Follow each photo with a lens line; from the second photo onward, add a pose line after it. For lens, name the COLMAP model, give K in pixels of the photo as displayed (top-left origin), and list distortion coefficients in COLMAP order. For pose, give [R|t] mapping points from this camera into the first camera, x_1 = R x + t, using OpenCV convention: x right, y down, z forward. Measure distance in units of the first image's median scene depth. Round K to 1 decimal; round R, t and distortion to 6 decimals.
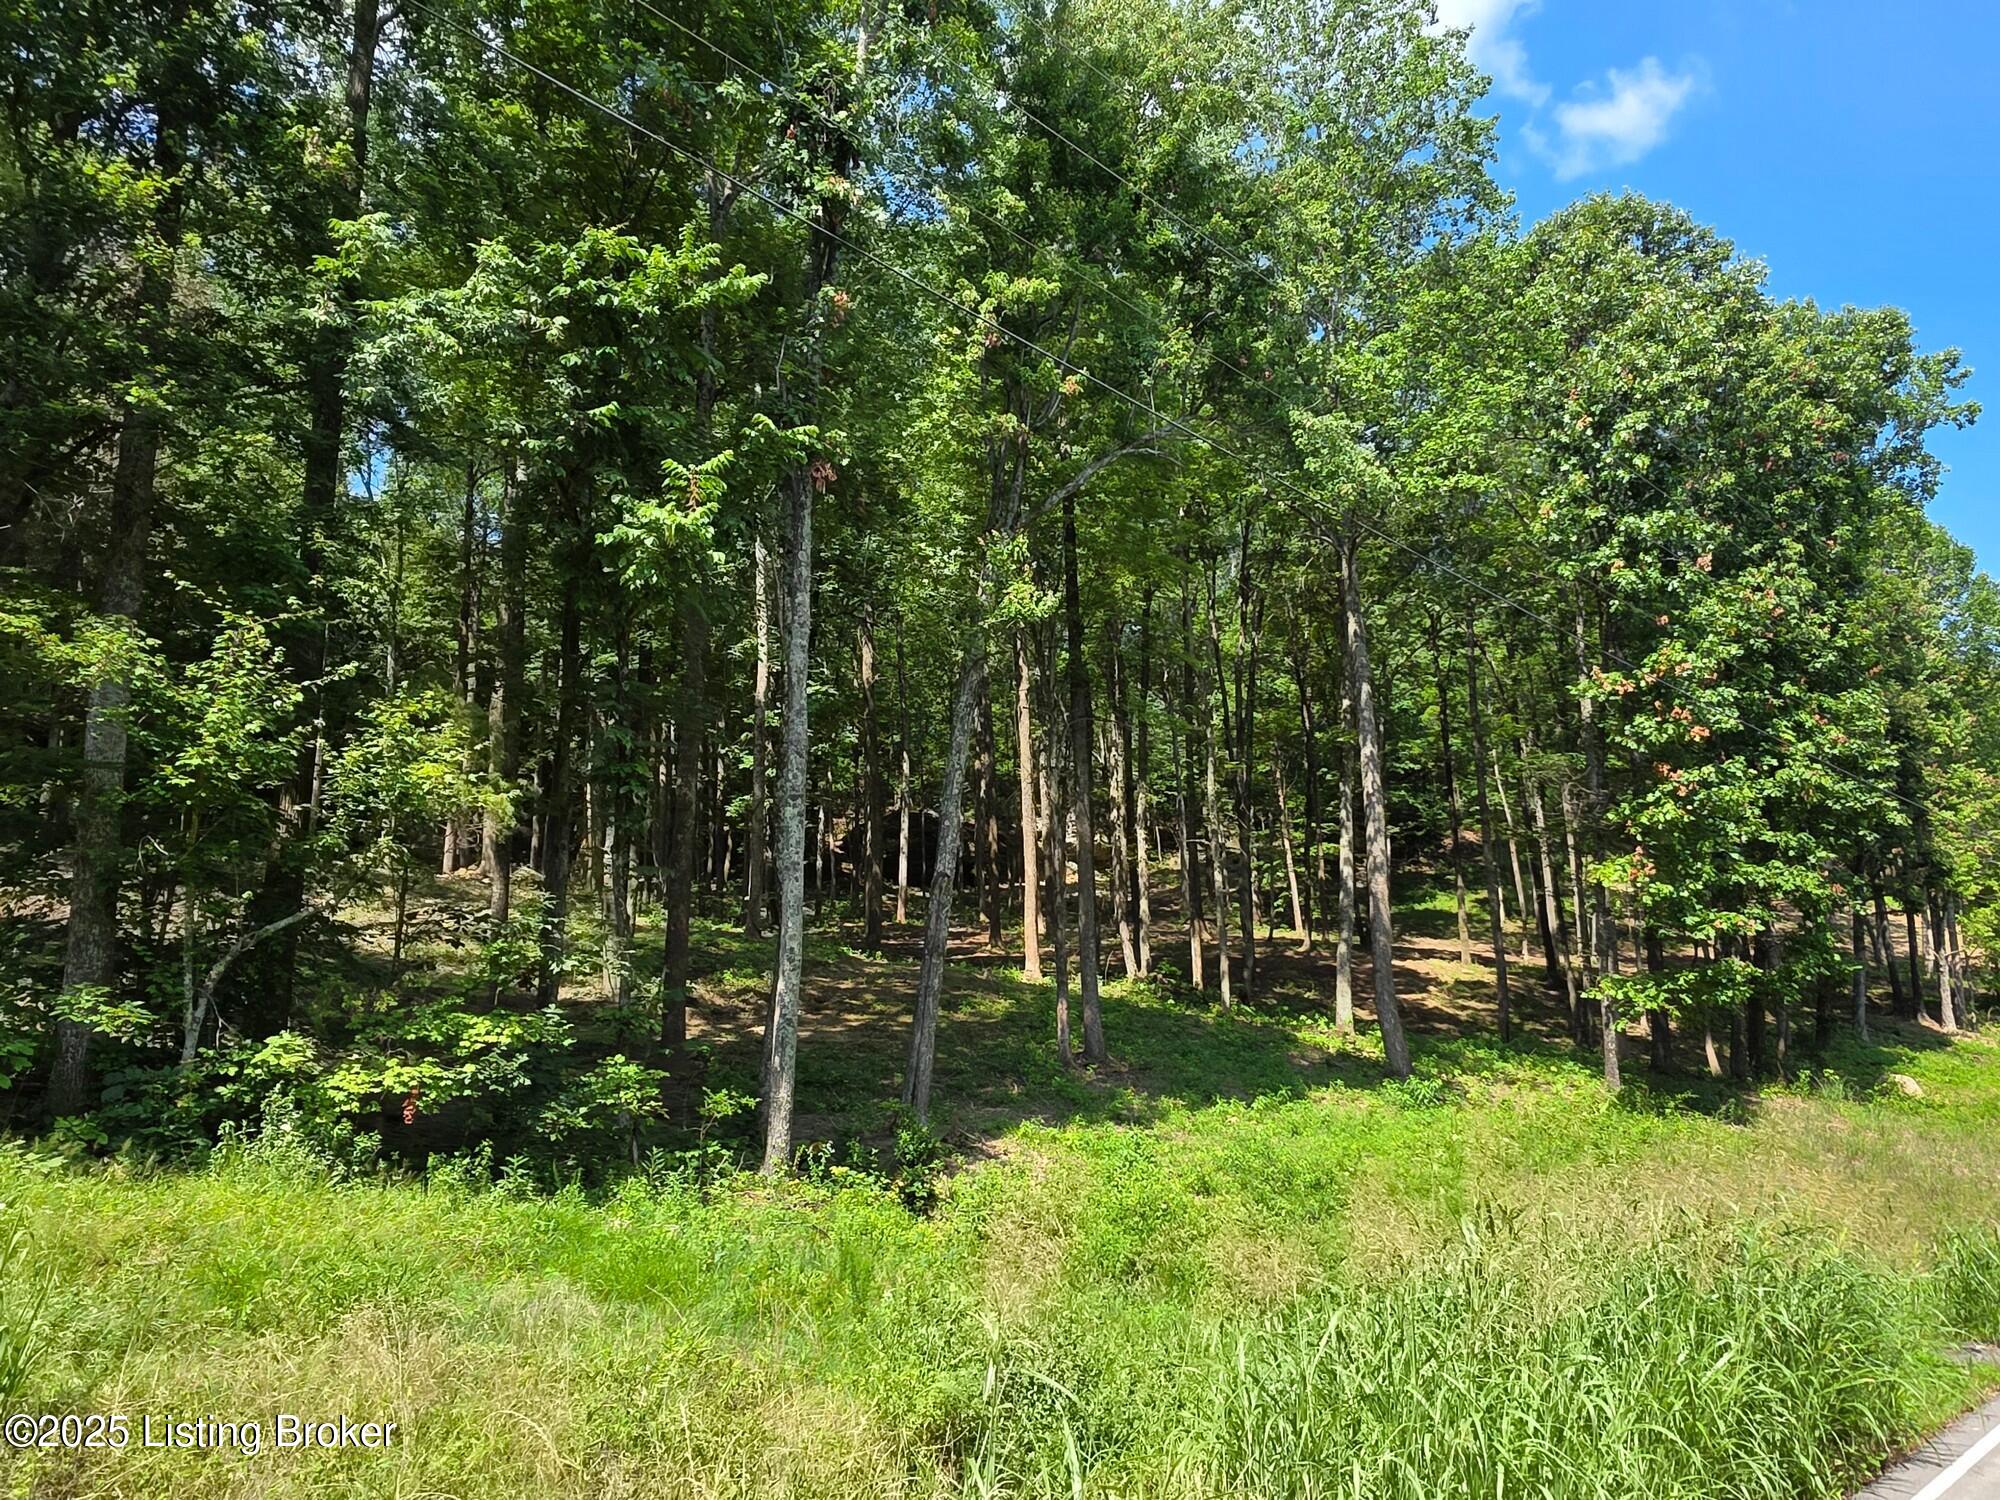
lens RADIAL K [[1326.8, 0, 997.7], [0, 1326.8, 739.4], [0, 0, 1]] dist [-0.000580, -0.000107]
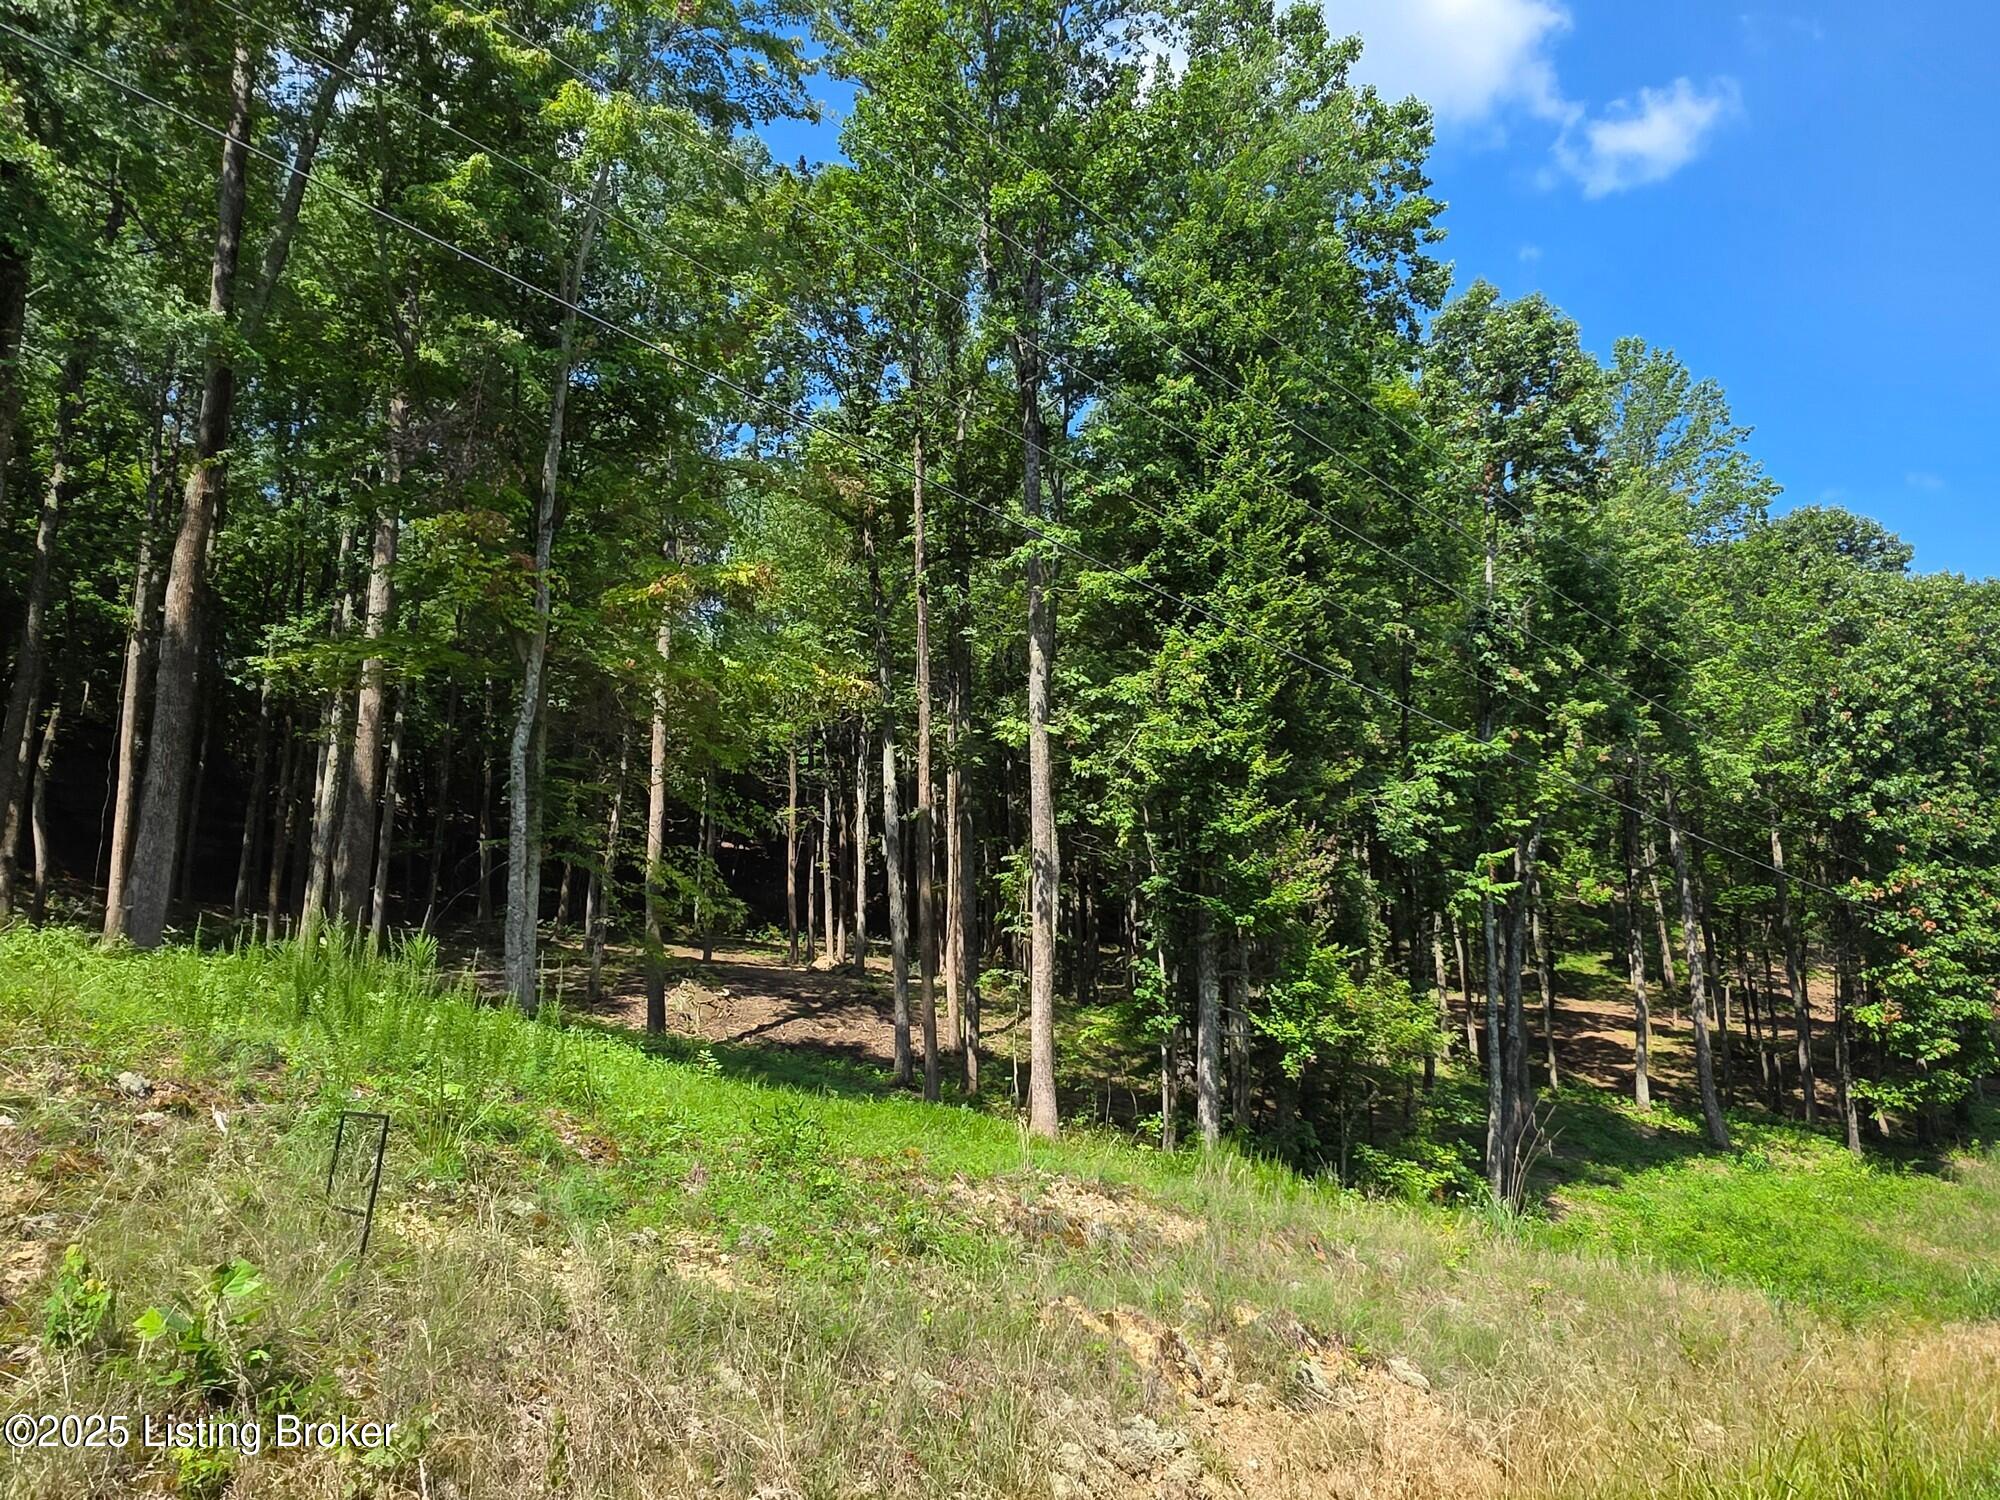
lens RADIAL K [[1326.8, 0, 1001.1], [0, 1326.8, 748.8], [0, 0, 1]] dist [-0.000580, -0.000107]
pose [[0.999838, 0.000719, -0.017989, -0.468971], [-0.000861, 0.999969, -0.007867, -0.178908], [0.017983, 0.007881, 0.999807, -0.502050]]
